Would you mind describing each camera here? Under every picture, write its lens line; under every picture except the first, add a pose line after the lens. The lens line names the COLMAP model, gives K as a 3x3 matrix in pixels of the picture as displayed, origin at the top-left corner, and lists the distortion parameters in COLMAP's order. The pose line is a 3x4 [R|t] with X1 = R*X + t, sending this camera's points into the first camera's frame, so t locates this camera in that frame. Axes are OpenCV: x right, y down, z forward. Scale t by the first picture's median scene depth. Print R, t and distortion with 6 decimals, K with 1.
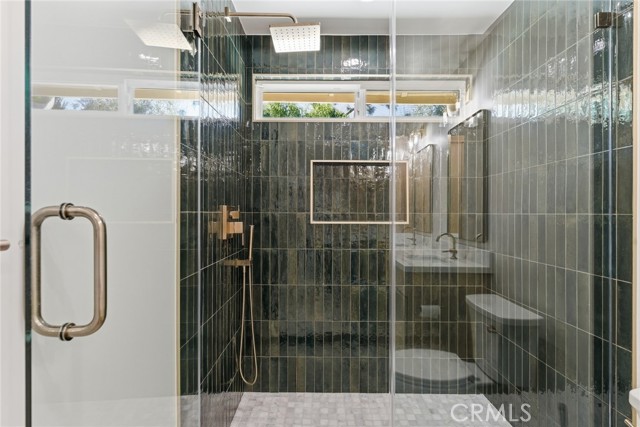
lens RADIAL K [[319.6, 0, 320.3], [0, 319.6, 222.4], [0, 0, 1]] dist [0.001632, 0.000152]
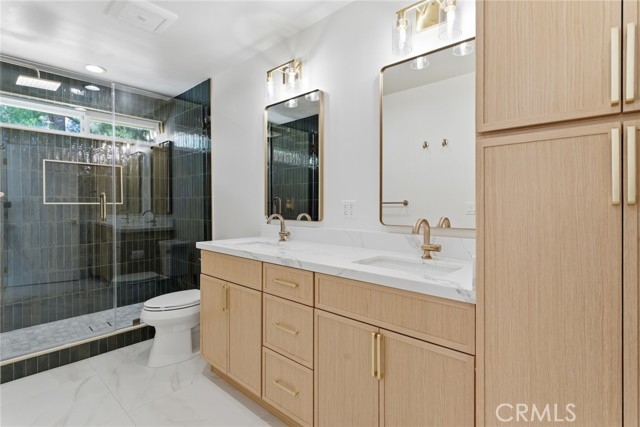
lens RADIAL K [[306.7, 0, 319.9], [0, 306.7, 203.9], [0, 0, 1]] dist [0.001541, 0.000414]
pose [[0.662560, -0.007186, 0.748974, -0.237740], [0.004226, 0.999974, 0.005855, -0.000981], [-0.748997, -0.000714, 0.662574, -0.816434]]
